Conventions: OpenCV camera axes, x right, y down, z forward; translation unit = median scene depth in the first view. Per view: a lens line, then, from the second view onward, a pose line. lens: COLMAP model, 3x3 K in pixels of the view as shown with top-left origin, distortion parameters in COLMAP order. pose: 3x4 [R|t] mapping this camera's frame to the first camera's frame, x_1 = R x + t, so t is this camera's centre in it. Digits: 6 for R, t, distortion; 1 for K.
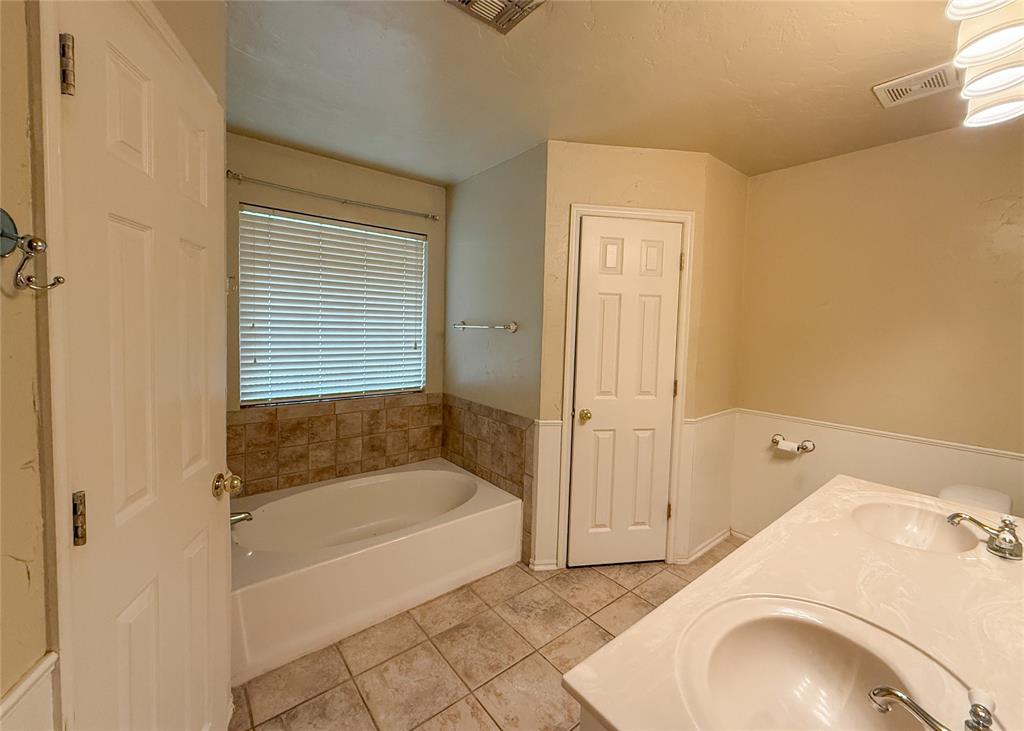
lens RADIAL K [[417.4, 0, 509.8], [0, 417.4, 345.8], [0, 0, 1]] dist [-0.001080, 0.000186]
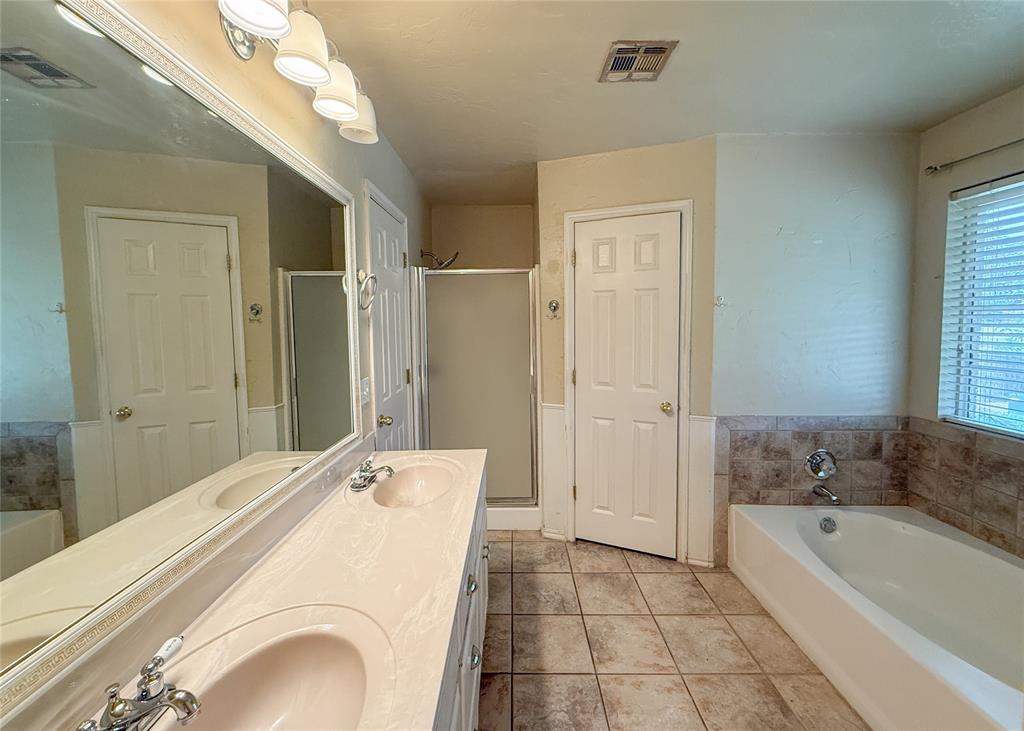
lens RADIAL K [[417.4, 0, 509.8], [0, 417.4, 345.8], [0, 0, 1]] dist [-0.001080, 0.000186]
pose [[-0.634253, 0.026899, -0.772658, 0.583424], [-0.043341, 0.996586, 0.070272, -0.031048], [0.771910, 0.078057, -0.630922, 0.758418]]
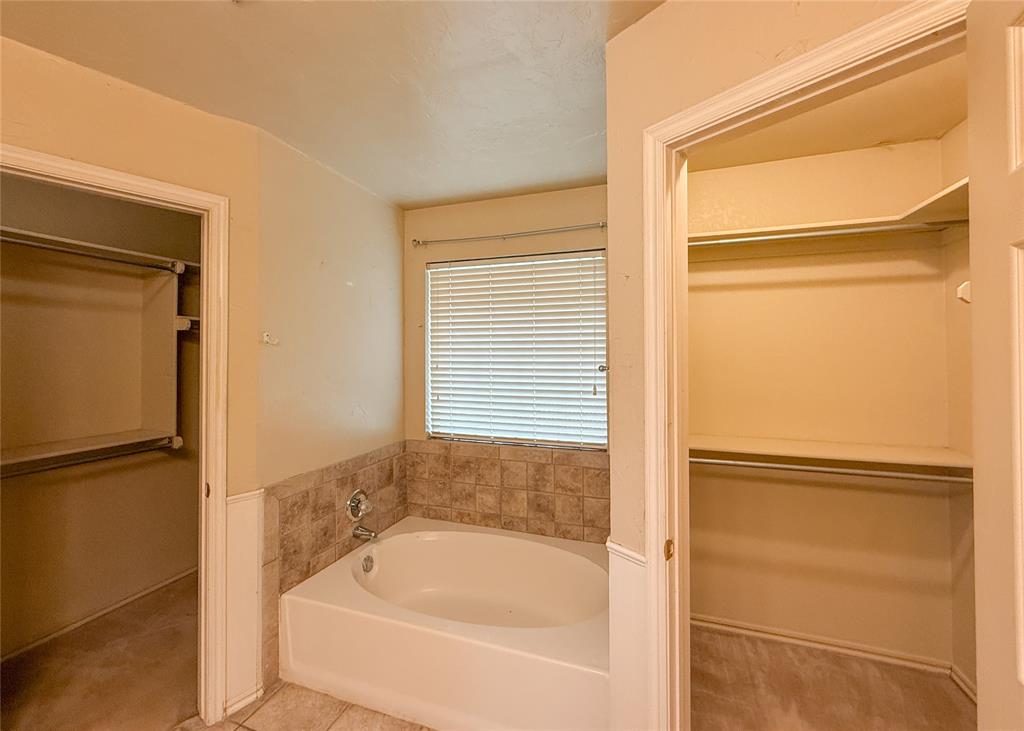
lens RADIAL K [[417.4, 0, 509.8], [0, 417.4, 345.8], [0, 0, 1]] dist [-0.001080, 0.000186]
pose [[0.522960, -0.040997, -0.851371, 0.422279], [-0.023504, 0.997769, -0.062484, -0.035671], [0.852033, 0.052687, 0.520830, 0.526994]]
